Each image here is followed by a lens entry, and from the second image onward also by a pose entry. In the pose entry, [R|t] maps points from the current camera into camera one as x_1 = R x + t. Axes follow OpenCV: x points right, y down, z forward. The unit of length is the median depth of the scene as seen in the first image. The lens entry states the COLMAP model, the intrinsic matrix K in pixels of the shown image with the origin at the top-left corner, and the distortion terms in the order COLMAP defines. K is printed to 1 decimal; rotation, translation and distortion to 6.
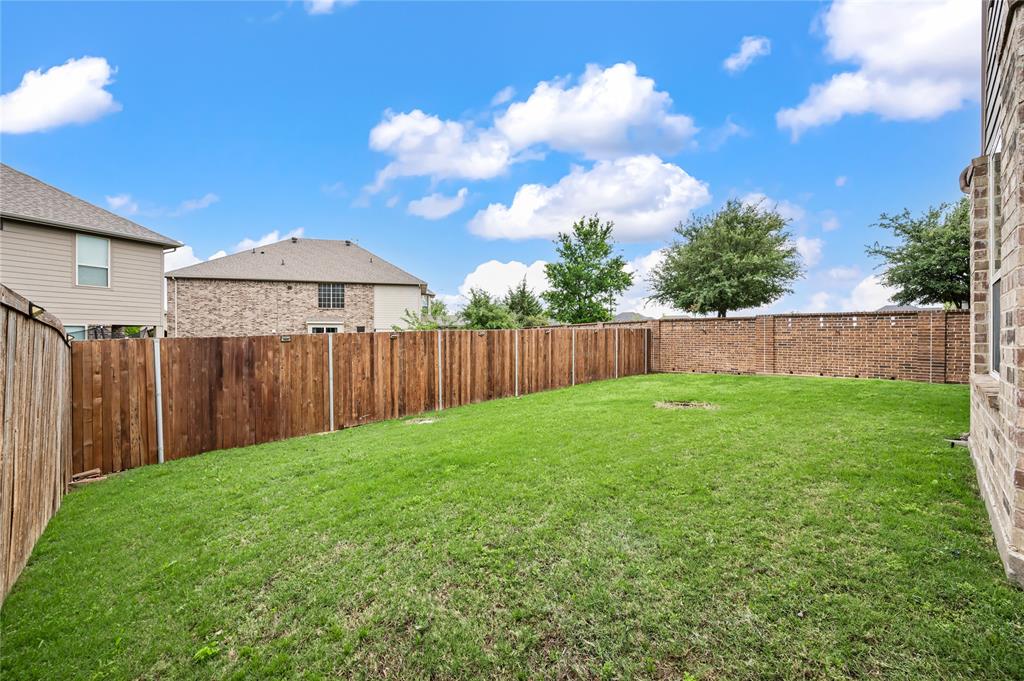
lens RADIAL K [[408.7, 0, 512.4], [0, 408.7, 333.3], [0, 0, 1]] dist [-0.000689, -0.000035]
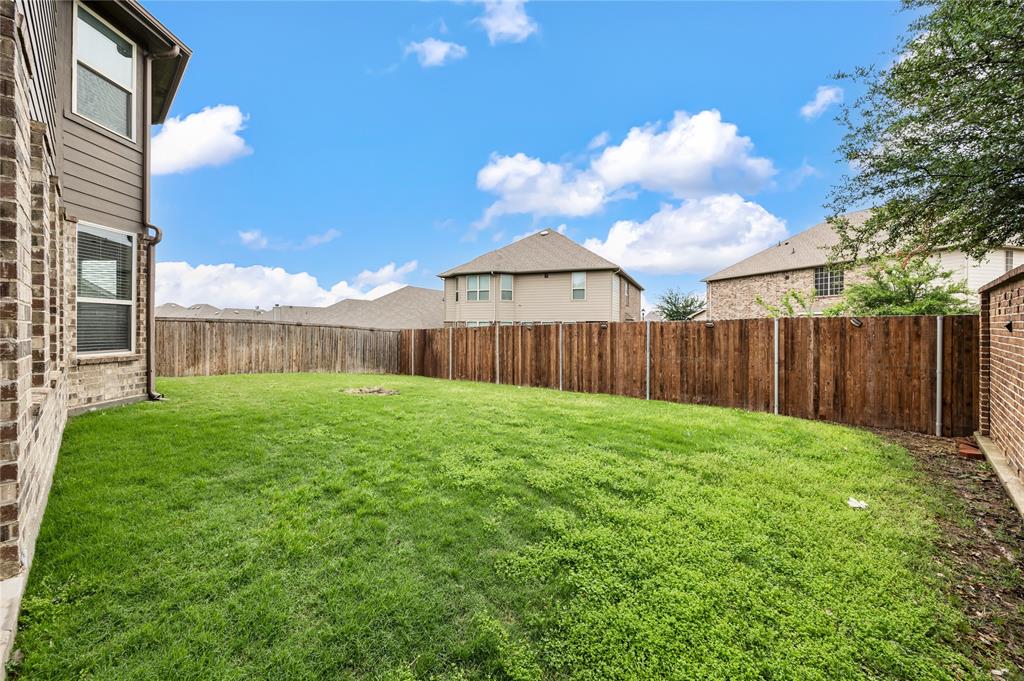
lens RADIAL K [[410.0, 0, 510.9], [0, 410.0, 323.6], [0, 0, 1]] dist [0.002516, 0.000271]
pose [[0.038879, -0.004510, -0.999234, 0.909875], [0.002891, 0.999986, -0.004401, -0.005248], [0.999240, -0.002717, 0.038892, 0.765429]]
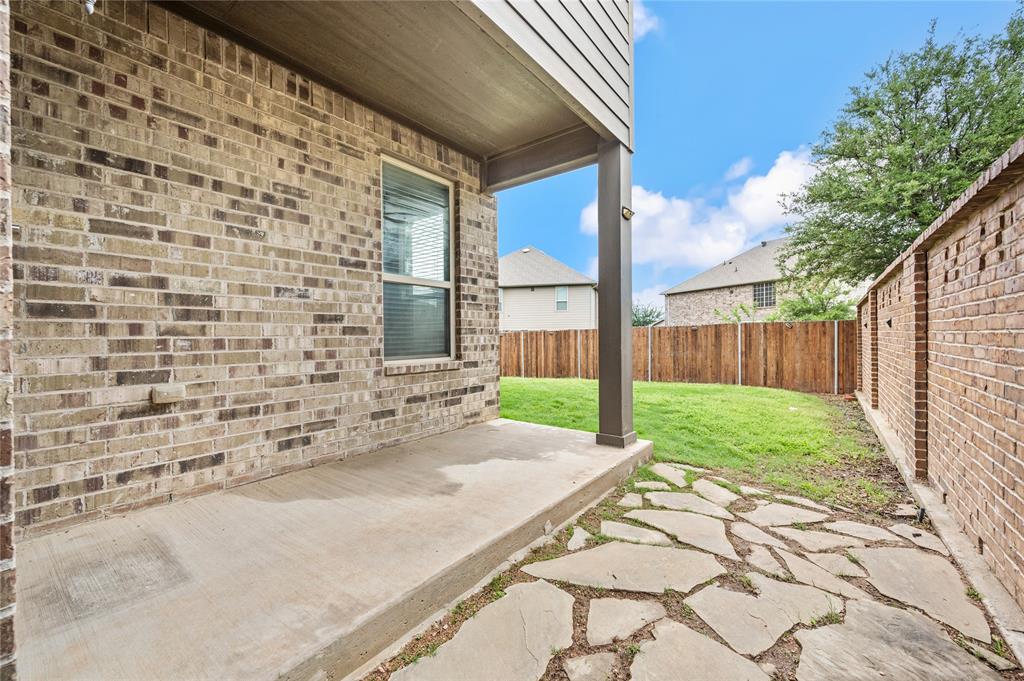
lens RADIAL K [[408.7, 0, 512.4], [0, 408.7, 333.3], [0, 0, 1]] dist [-0.000689, -0.000035]
pose [[0.151276, -0.007995, -0.988459, 1.137515], [0.010960, 0.999919, -0.006411, 0.008217], [0.988431, -0.009863, 0.151352, 0.544815]]
